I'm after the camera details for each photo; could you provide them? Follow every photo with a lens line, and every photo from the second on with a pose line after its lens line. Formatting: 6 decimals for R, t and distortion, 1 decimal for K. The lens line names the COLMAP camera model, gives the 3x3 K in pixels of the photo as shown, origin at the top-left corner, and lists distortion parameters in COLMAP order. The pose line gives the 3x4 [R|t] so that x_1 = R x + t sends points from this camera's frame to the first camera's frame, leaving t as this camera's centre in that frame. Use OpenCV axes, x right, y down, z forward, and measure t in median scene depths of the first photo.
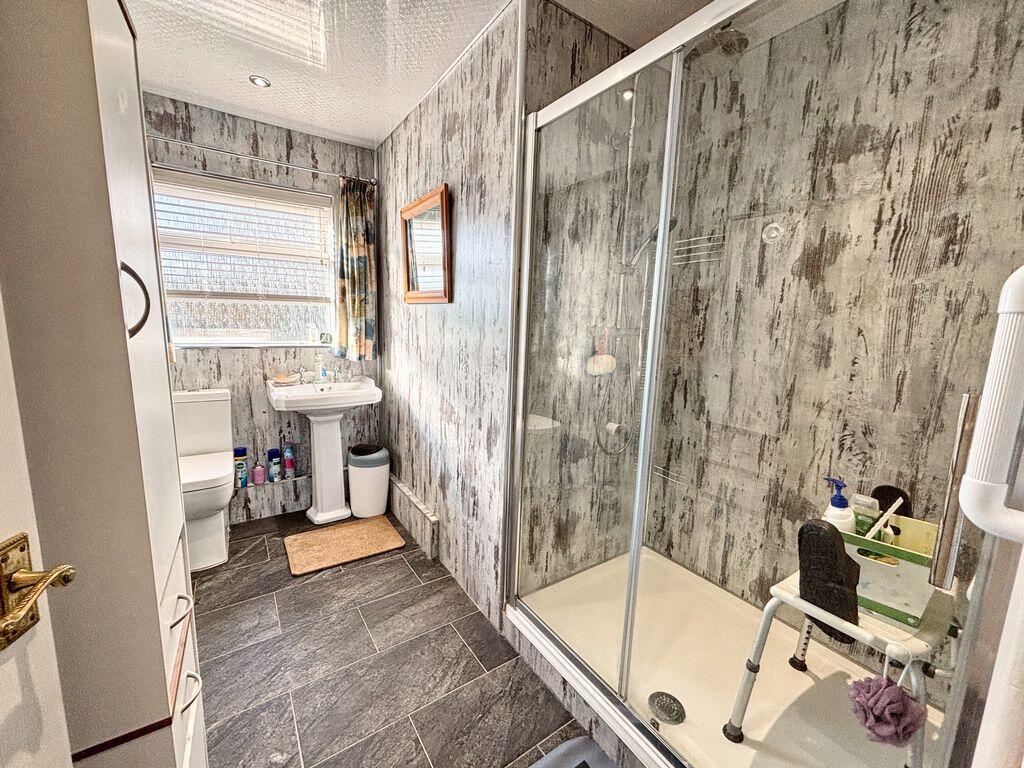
lens RADIAL K [[414.7, 0, 512.0], [0, 414.7, 385.2], [0, 0, 1]] dist [0.002791, -0.000281]
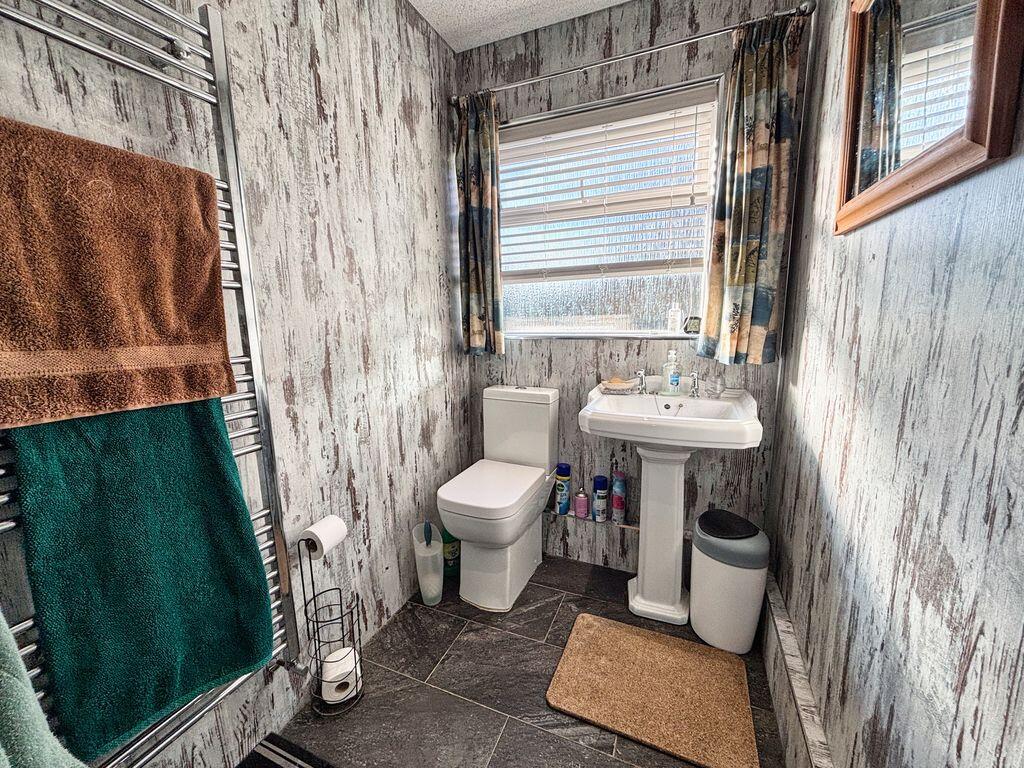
lens RADIAL K [[414.7, 0, 509.6], [0, 414.7, 383.2], [0, 0, 1]] dist [0.002791, -0.000281]
pose [[0.535312, 0.099108, -0.838820, -0.061157], [-0.093535, 0.993940, 0.057744, -0.038020], [0.839459, 0.047548, 0.541338, 0.458094]]
